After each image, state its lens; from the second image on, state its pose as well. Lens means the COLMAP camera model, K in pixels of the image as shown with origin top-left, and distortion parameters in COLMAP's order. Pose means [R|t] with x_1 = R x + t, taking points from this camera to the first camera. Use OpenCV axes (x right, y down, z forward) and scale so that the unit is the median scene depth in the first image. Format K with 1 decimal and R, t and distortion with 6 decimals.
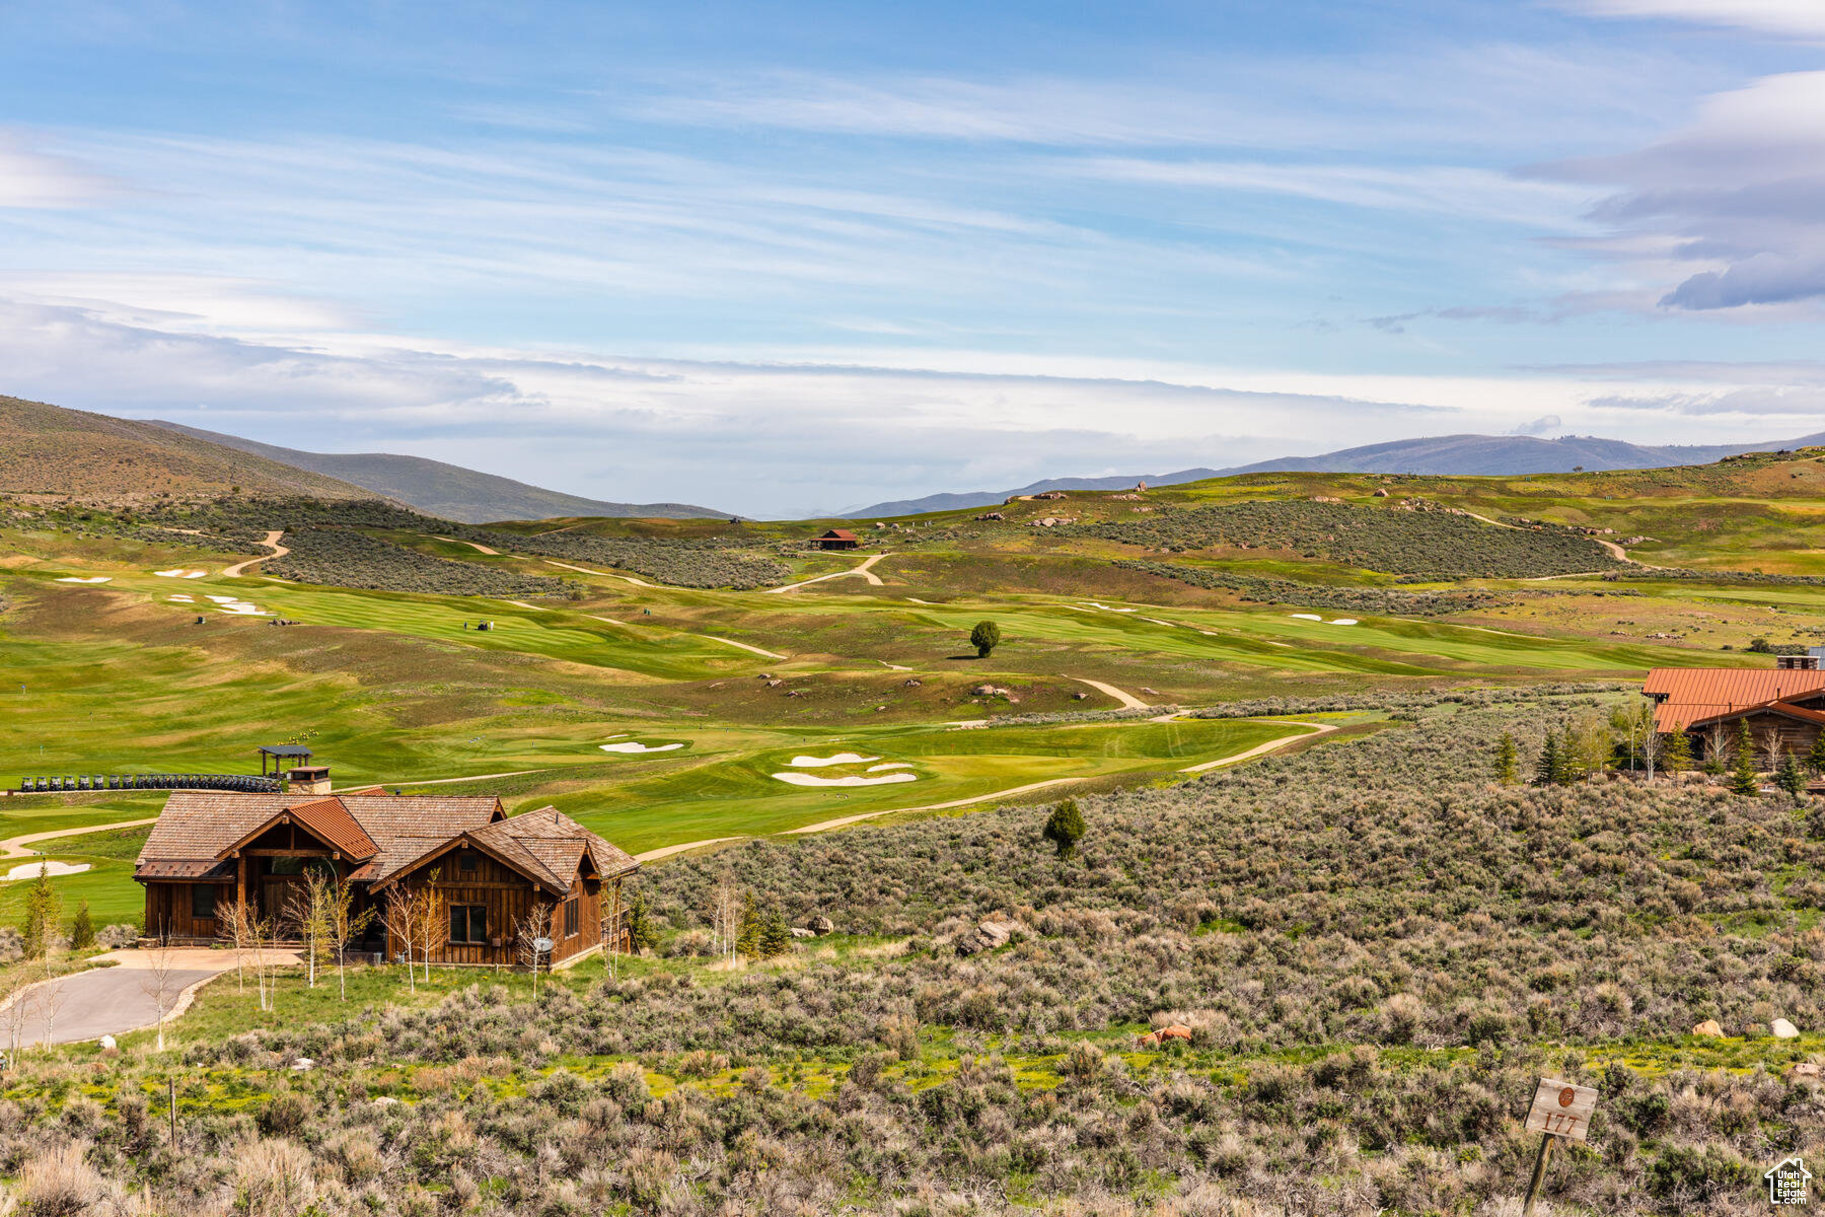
lens RADIAL K [[3886.2, 0, 949.4], [0, 3886.2, 689.4], [0, 0, 1]] dist [0.059719, 0.000000]
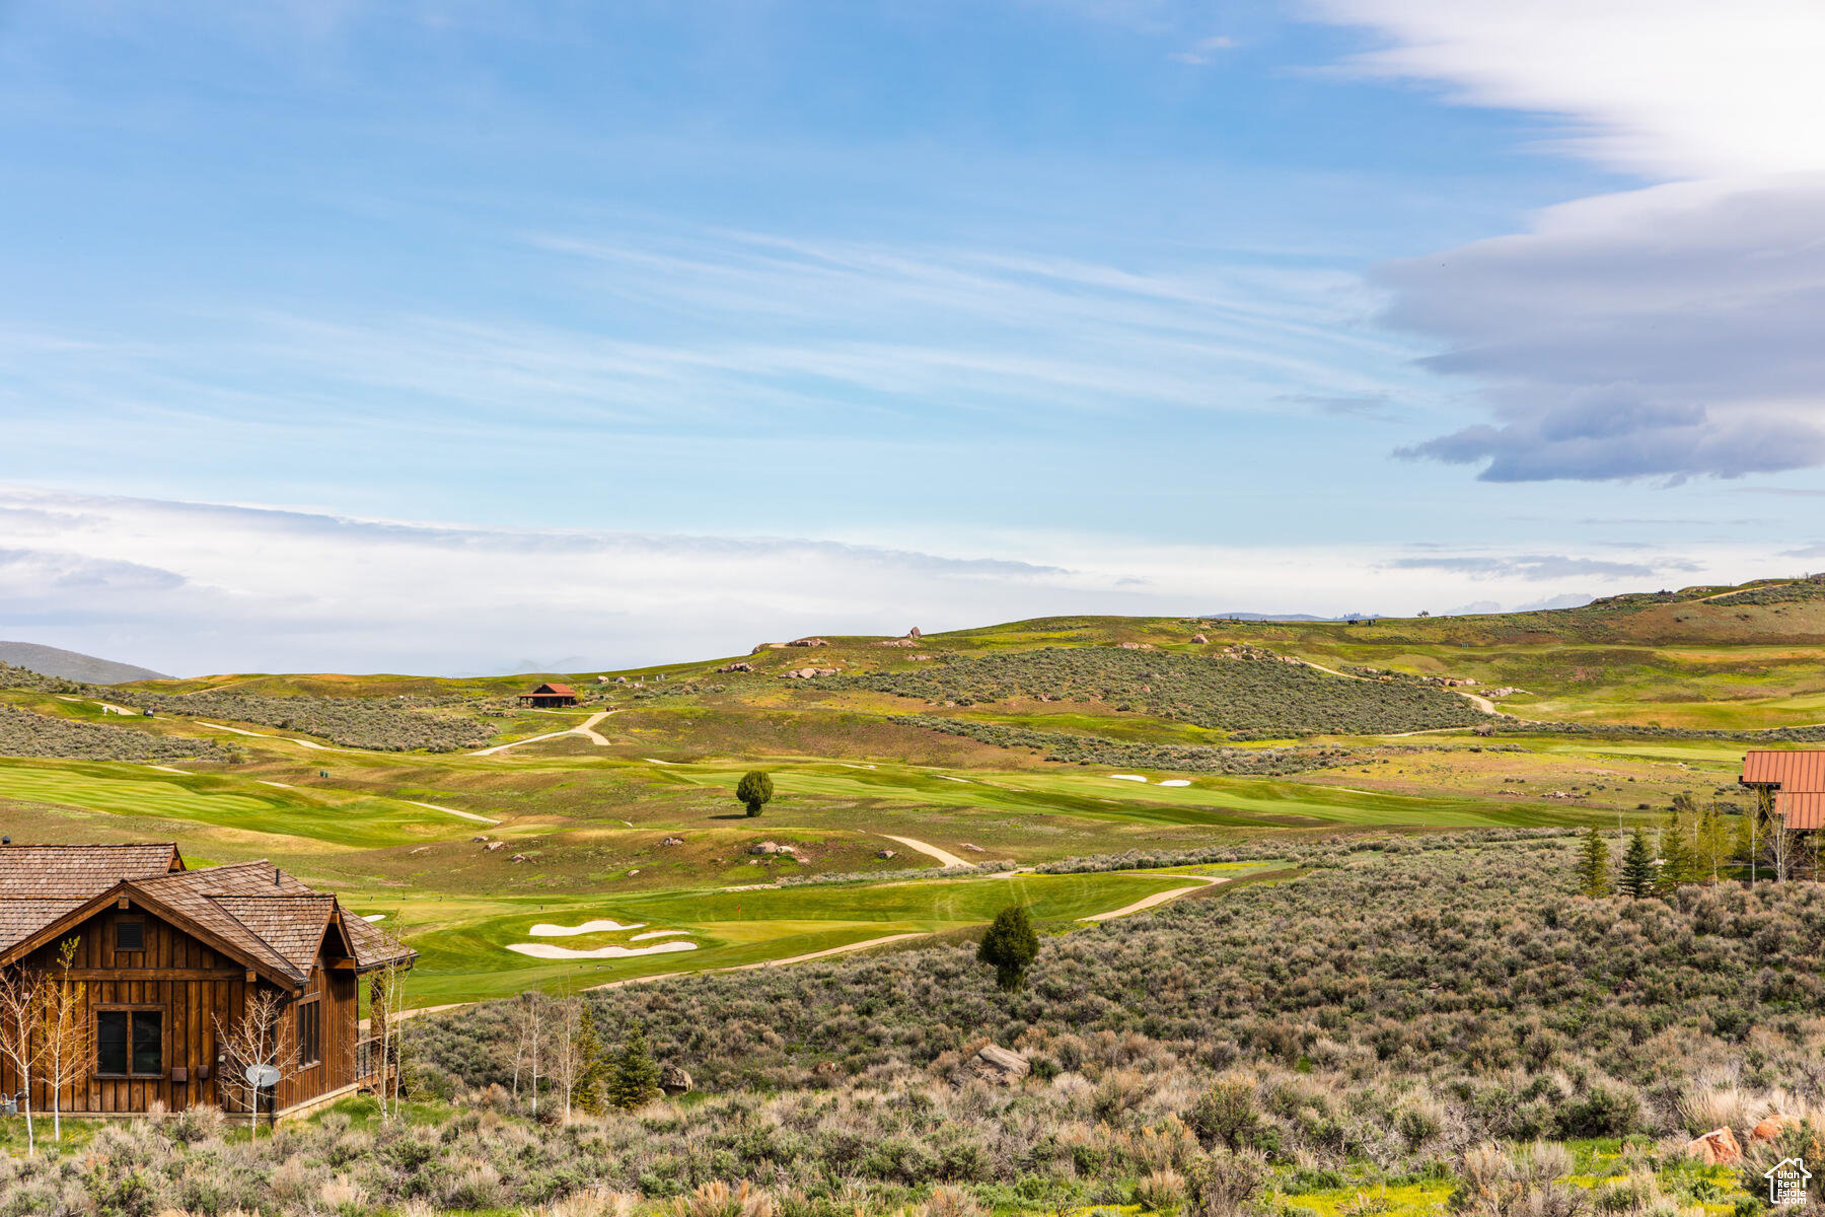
lens RADIAL K [[4434.0, 0, 942.4], [0, 4434.0, 623.2], [0, 0, 1]] dist [0.089564, 0.000000]
pose [[0.997835, -0.006593, 0.065436, -0.013832], [0.010758, 0.997924, -0.063504, 0.012305], [-0.064881, 0.064070, 0.995834, 0.099275]]
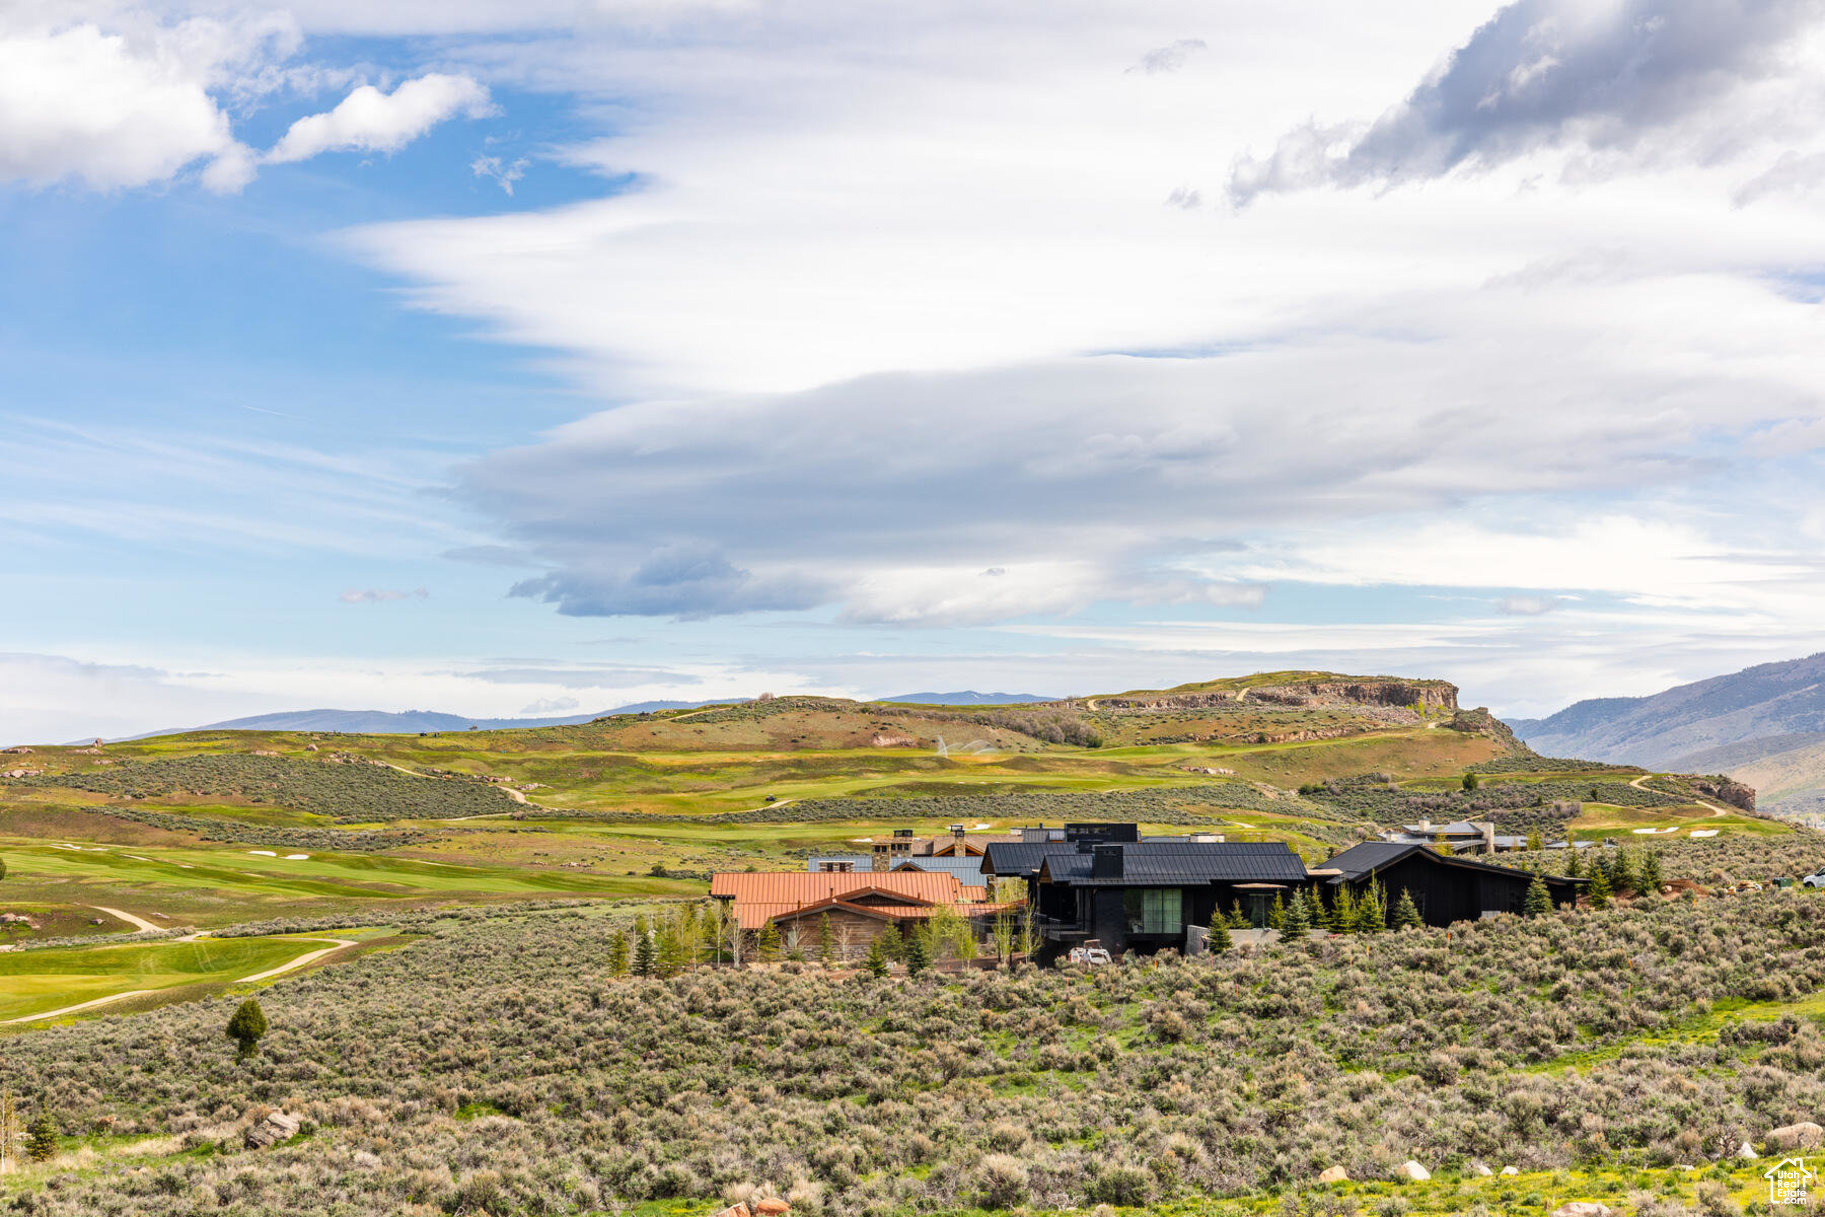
lens RADIAL K [[3243.1, 0, 926.9], [0, 3243.1, 602.2], [0, 0, 1]] dist [0.019333, 0.000000]
pose [[0.950733, 0.010225, 0.309843, -0.029248], [0.020268, 0.995268, -0.095036, 0.003893], [-0.309349, 0.096633, 0.946026, 0.048571]]
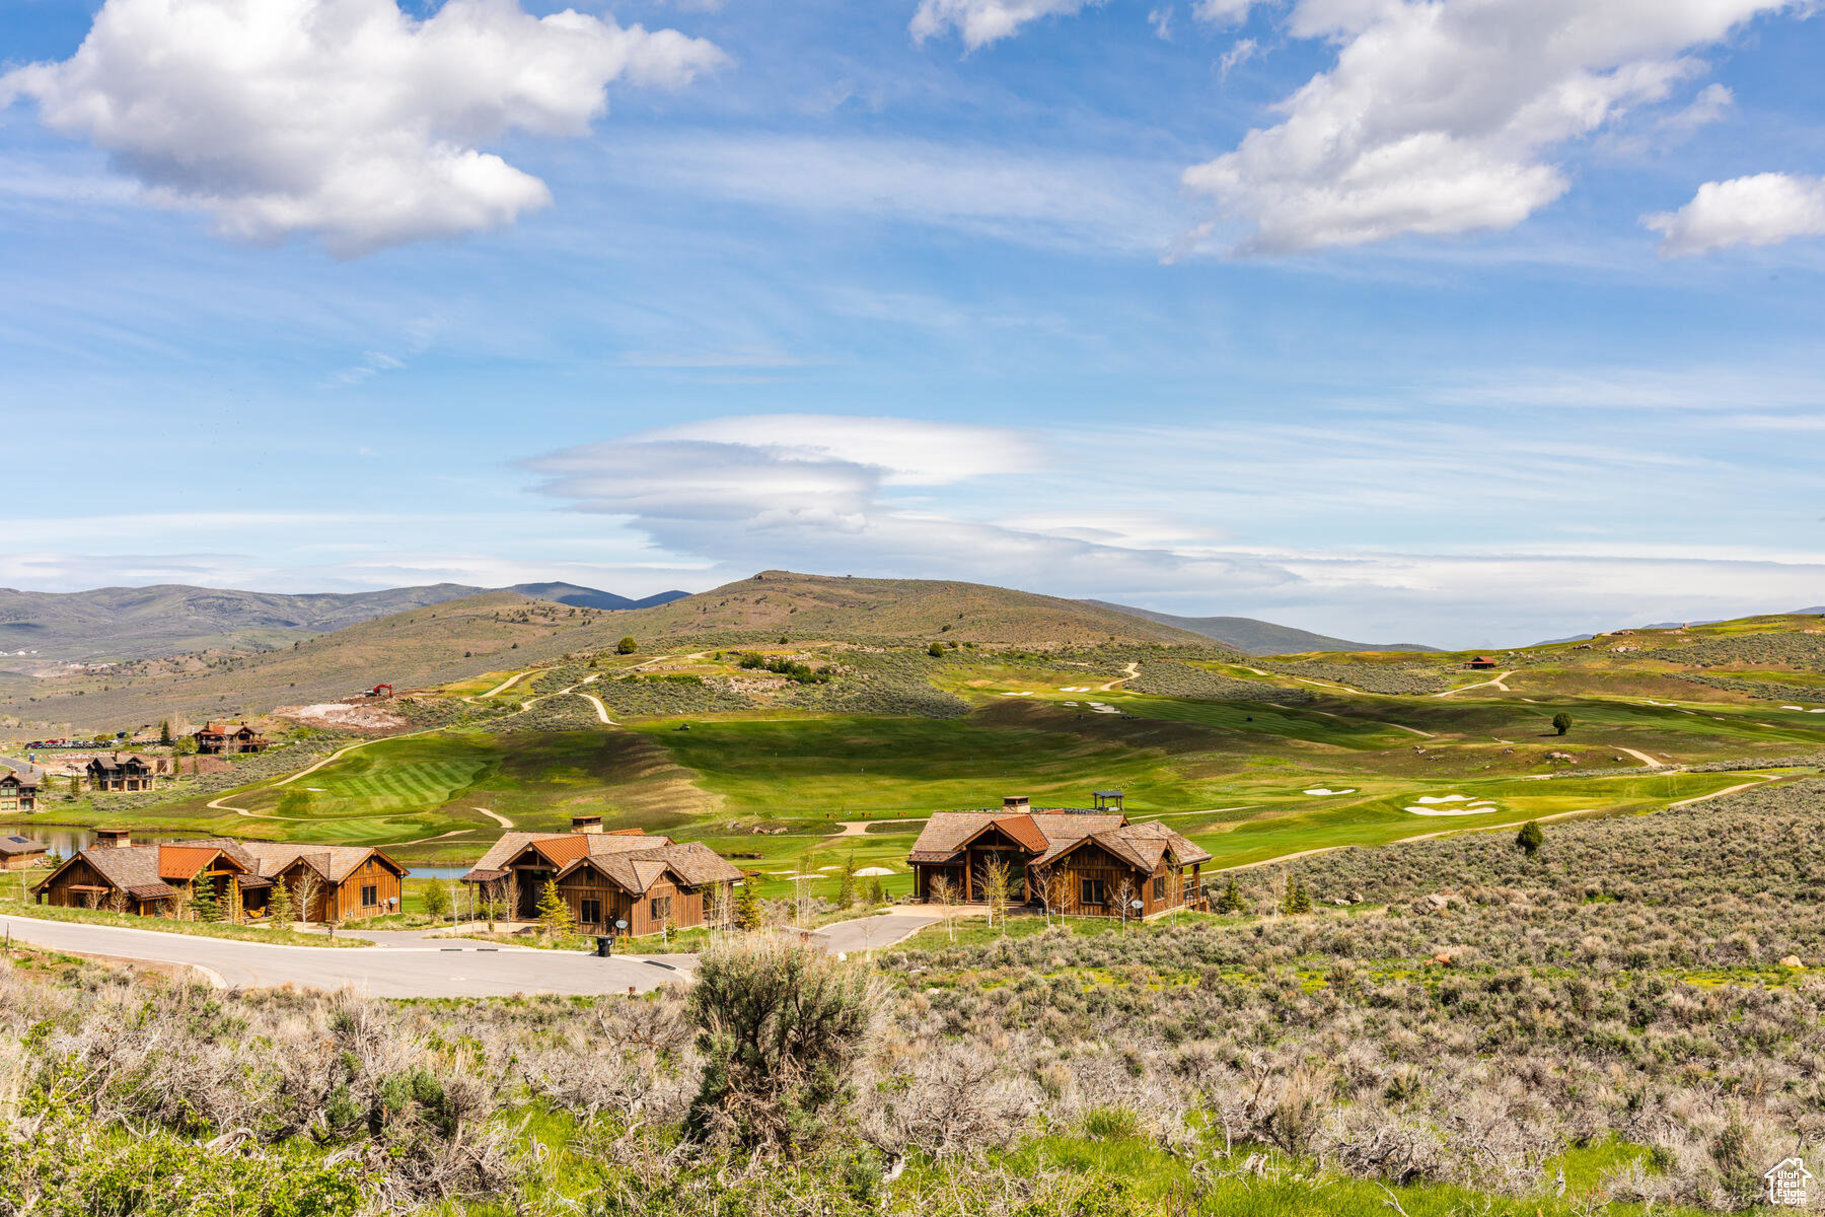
lens RADIAL K [[2383.4, 0, 927.4], [0, 2383.4, 613.6], [0, 0, 1]] dist [0.002847, 0.000000]
pose [[0.963521, -0.020814, -0.266821, 0.023248], [0.004355, 0.998059, -0.062127, 0.001717], [0.267596, 0.058699, 0.961742, 0.003626]]
